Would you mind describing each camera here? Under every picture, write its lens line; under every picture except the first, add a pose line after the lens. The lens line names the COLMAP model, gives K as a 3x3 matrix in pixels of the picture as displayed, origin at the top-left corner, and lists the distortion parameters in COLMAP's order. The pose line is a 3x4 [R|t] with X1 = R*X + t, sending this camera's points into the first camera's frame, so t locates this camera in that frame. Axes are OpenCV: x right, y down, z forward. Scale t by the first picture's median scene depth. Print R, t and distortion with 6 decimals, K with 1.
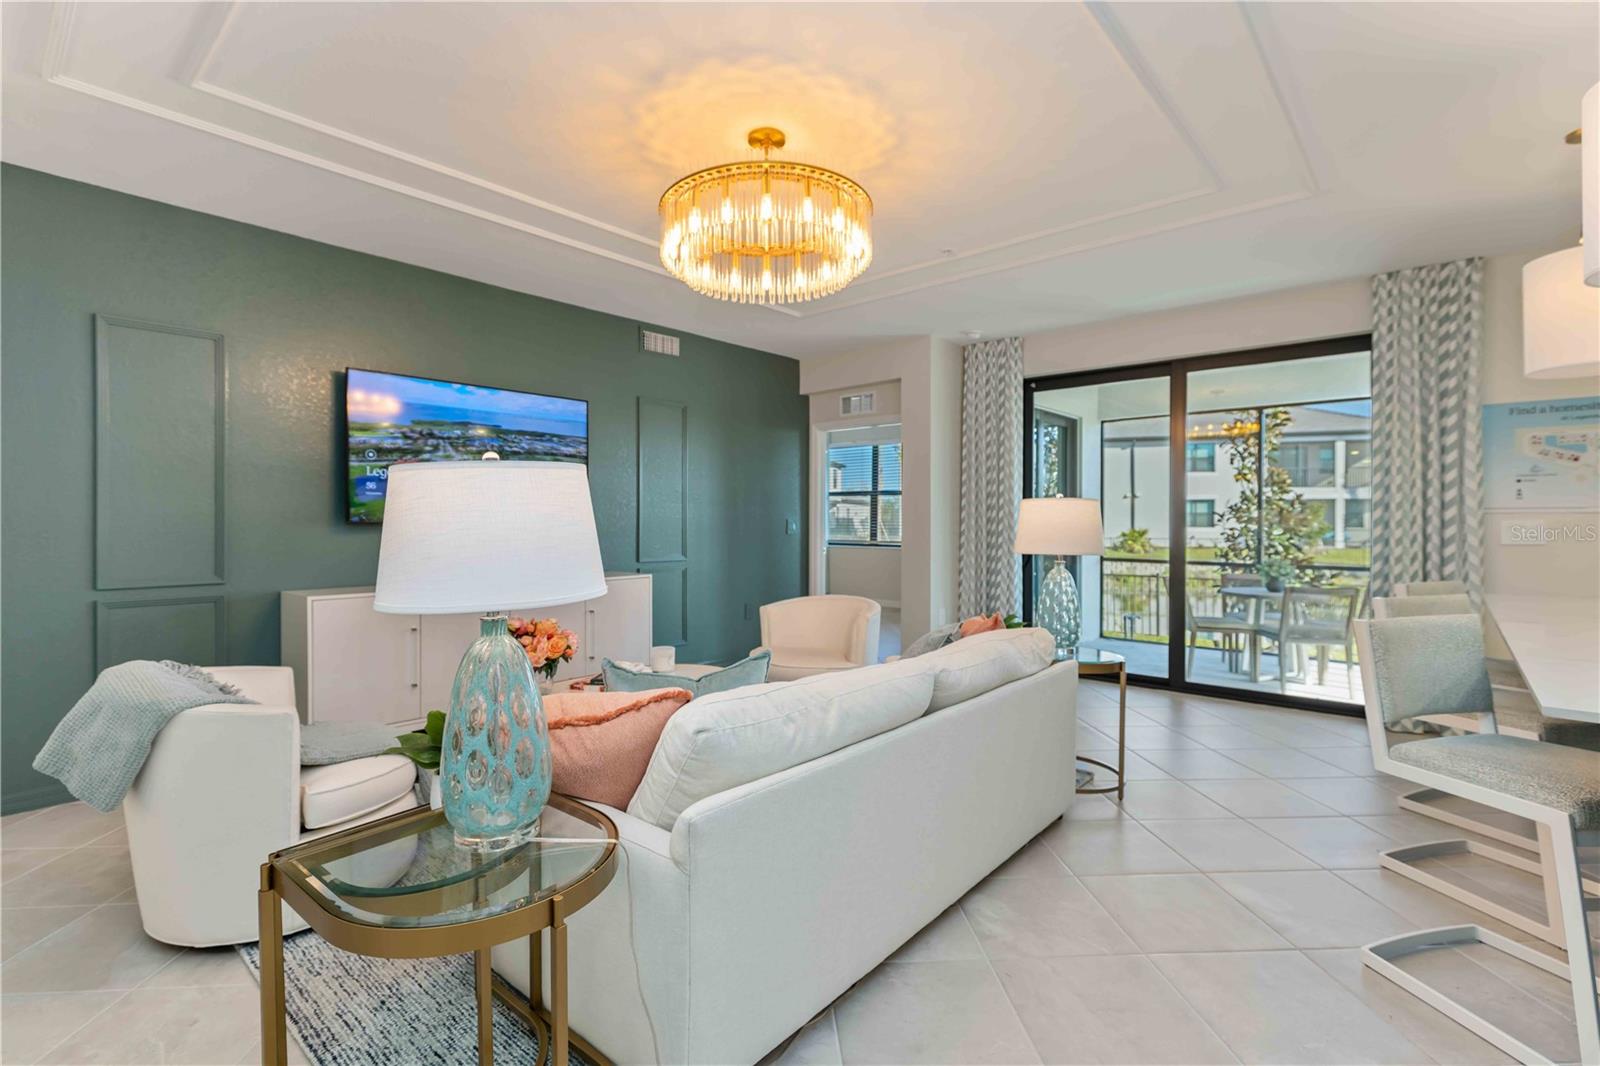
lens RADIAL K [[739.2, 0, 800.6], [0, 739.2, 523.1], [0, 0, 1]] dist [0.002698, 0.000117]
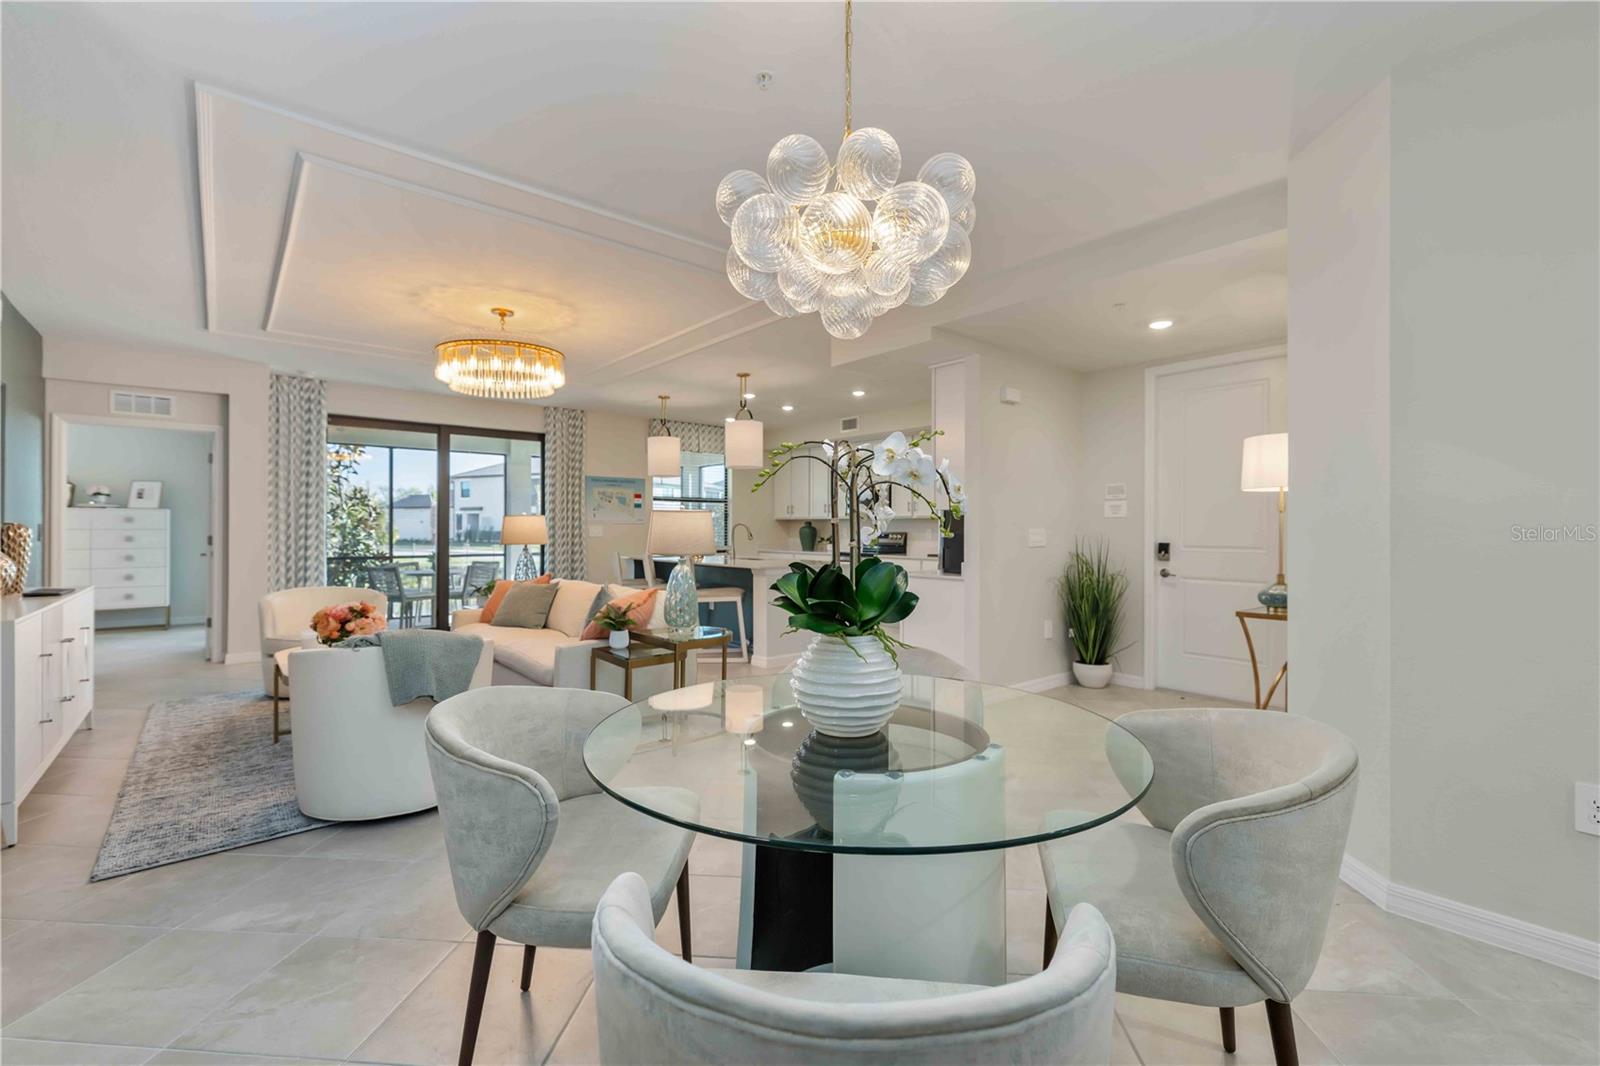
lens RADIAL K [[686.2, 0, 800.0], [0, 686.2, 533.0], [0, 0, 1]] dist [-0.002197, 0.000016]
pose [[0.147573, -0.009329, 0.989007, -1.043308], [-0.000136, 0.999955, 0.009453, -0.003627], [-0.989051, -0.001530, 0.147565, 0.032858]]
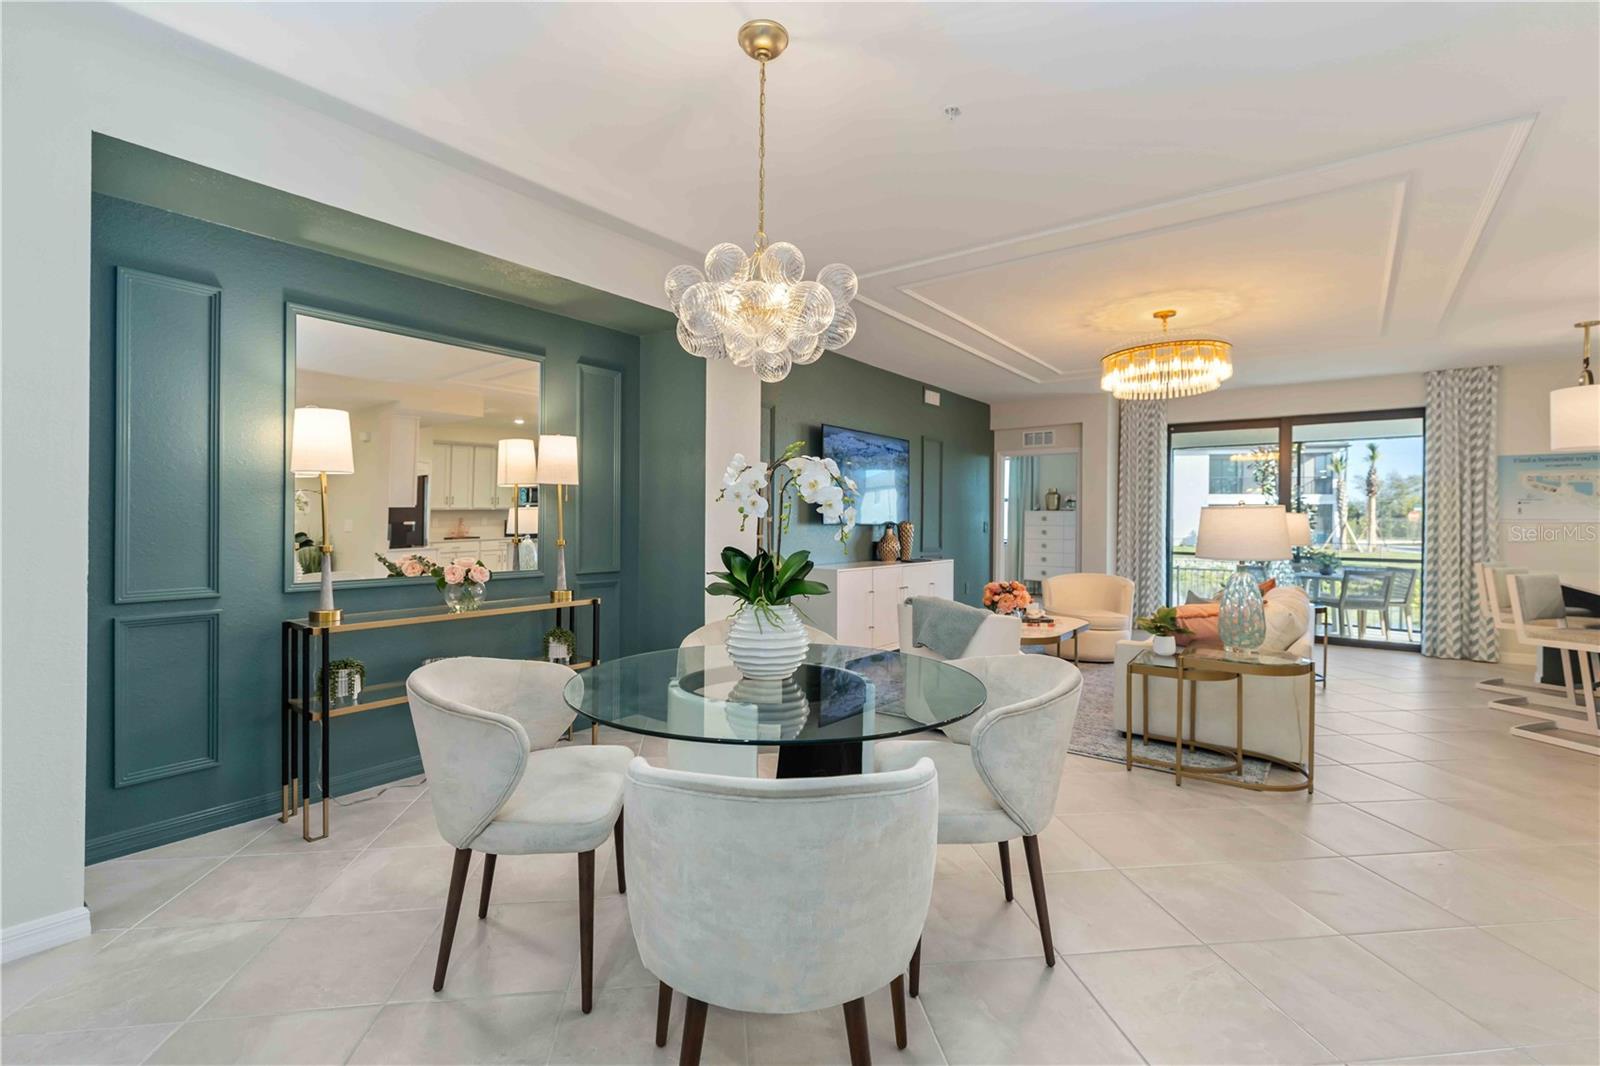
lens RADIAL K [[704.2, 0, 799.2], [0, 704.2, 519.6], [0, 0, 1]] dist [0.000494, 0.000458]
pose [[0.998017, 0.007701, 0.062469, -0.690571], [-0.007528, 0.999967, -0.003008, -0.003239], [-0.062490, 0.002532, 0.998042, -0.439006]]
